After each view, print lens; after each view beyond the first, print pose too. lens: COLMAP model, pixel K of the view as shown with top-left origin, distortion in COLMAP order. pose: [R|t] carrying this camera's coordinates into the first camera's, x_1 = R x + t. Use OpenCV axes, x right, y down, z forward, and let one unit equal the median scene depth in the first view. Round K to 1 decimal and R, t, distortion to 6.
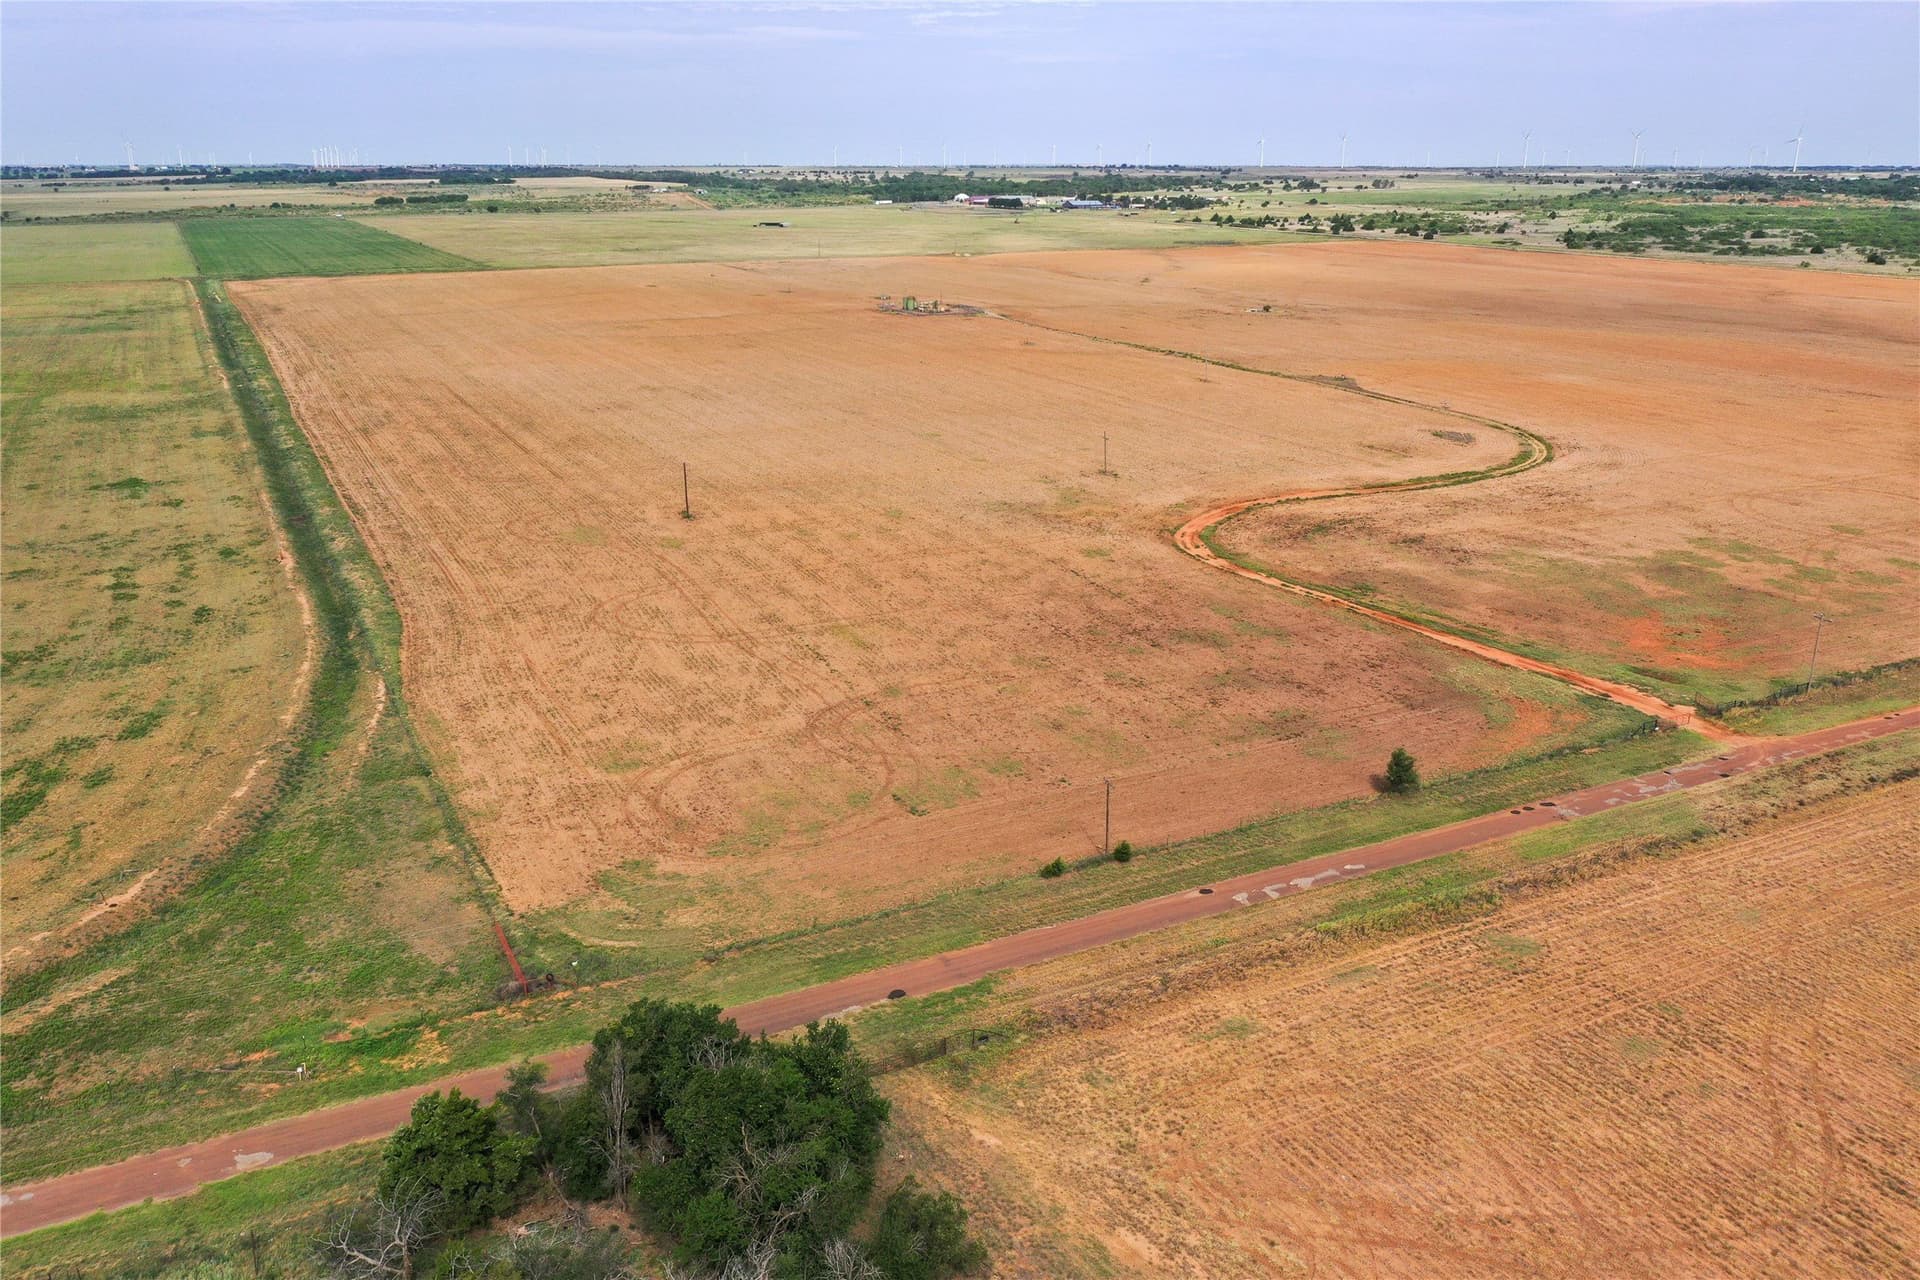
lens RADIAL K [[1517.7, 0, 961.0], [0, 1517.7, 634.8], [0, 0, 1]] dist [0.003513, 0.000590]
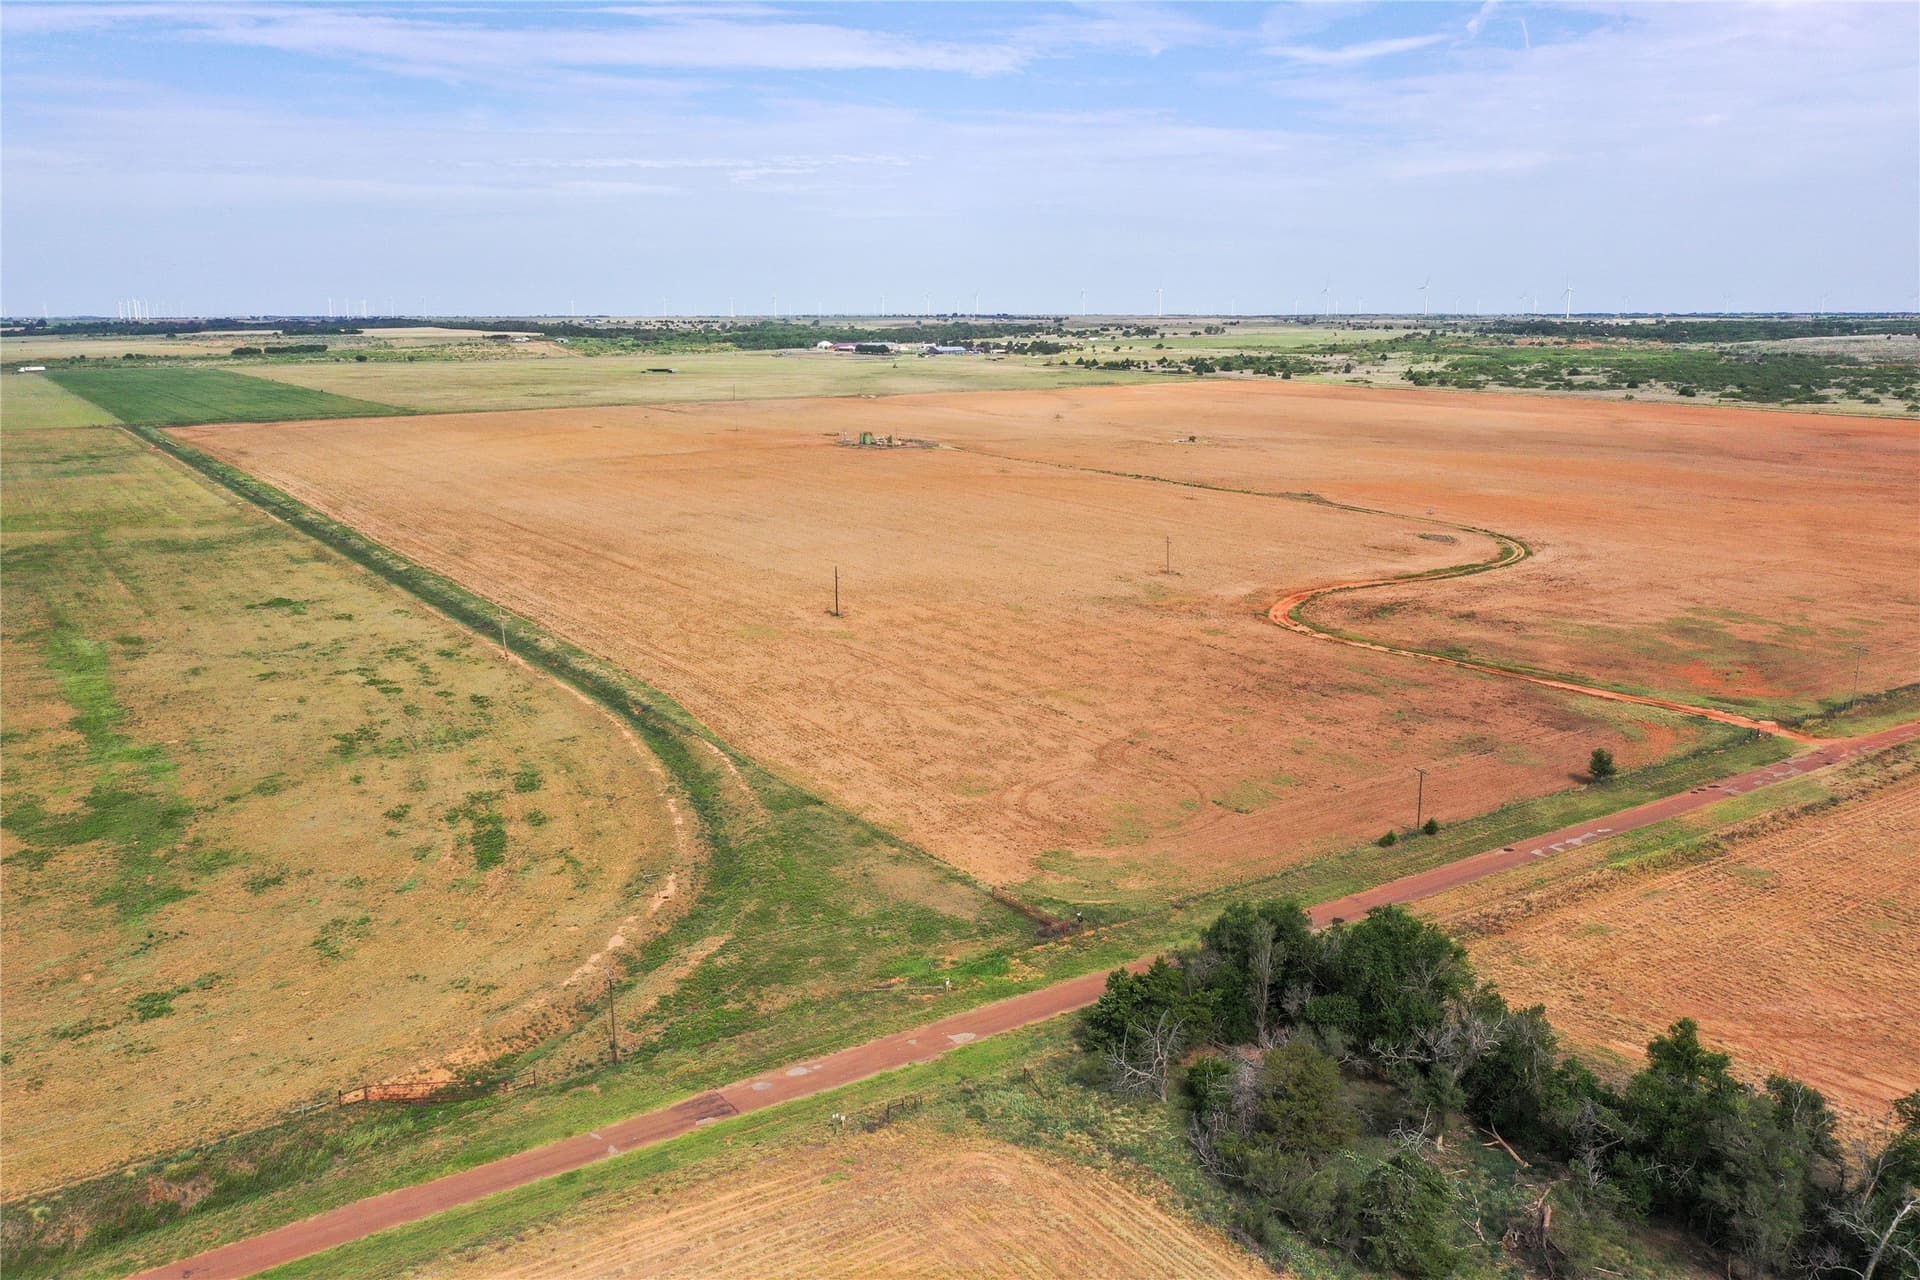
lens RADIAL K [[1517.7, 0, 958.5], [0, 1517.7, 646.6], [0, 0, 1]] dist [0.003513, 0.000590]
pose [[0.992943, -0.028598, 0.115090, -0.283872], [0.038269, 0.995838, -0.082711, 0.054087], [-0.112246, 0.086532, 0.989906, -0.154358]]
